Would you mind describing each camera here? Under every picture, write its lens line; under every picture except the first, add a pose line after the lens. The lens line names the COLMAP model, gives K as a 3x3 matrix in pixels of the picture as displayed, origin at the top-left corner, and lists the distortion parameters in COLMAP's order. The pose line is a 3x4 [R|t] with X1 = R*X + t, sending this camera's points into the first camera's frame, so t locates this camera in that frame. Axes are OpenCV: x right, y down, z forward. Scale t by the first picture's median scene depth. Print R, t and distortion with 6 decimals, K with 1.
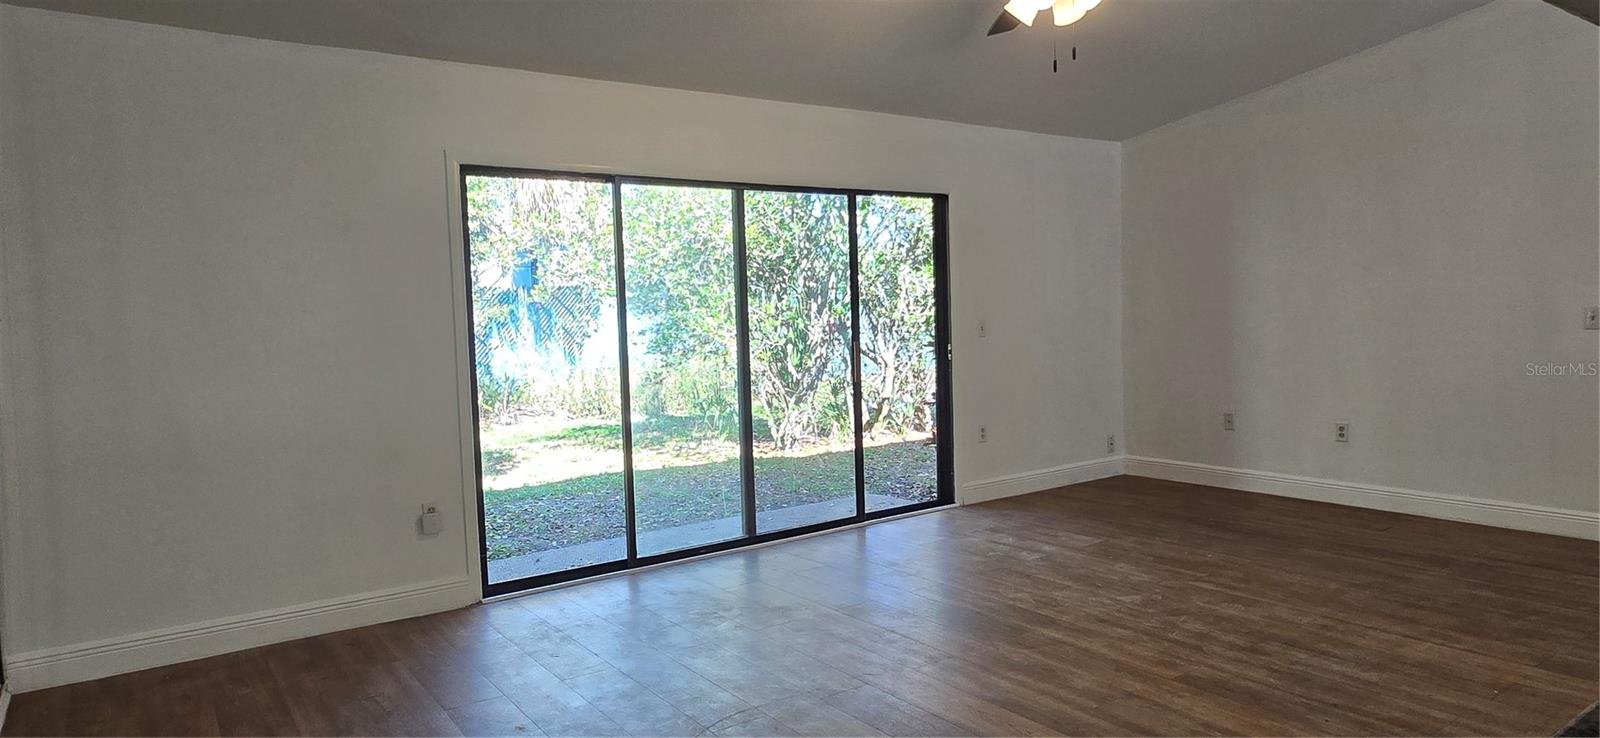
lens RADIAL K [[962.9, 0, 800.8], [0, 962.9, 342.0], [0, 0, 1]] dist [0.001781, -0.000634]
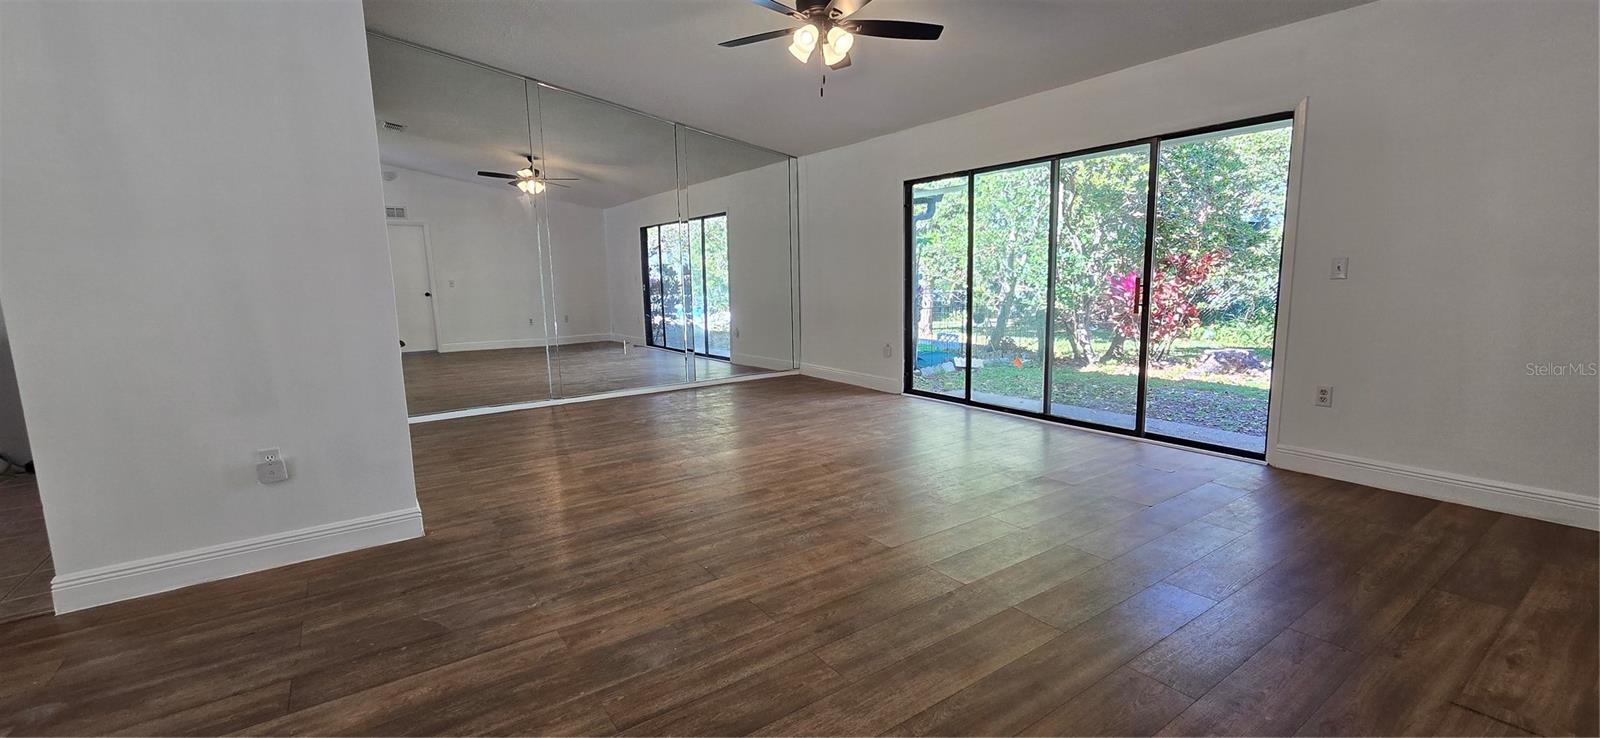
lens RADIAL K [[657.7, 0, 799.8], [0, 657.7, 366.2], [0, 0, 1]] dist [-0.000375, -0.000528]
pose [[-0.012918, 0.172589, -0.984909, 1.331078], [-0.010412, 0.984915, 0.172726, -0.043160], [0.999862, 0.012486, -0.010926, 0.981446]]
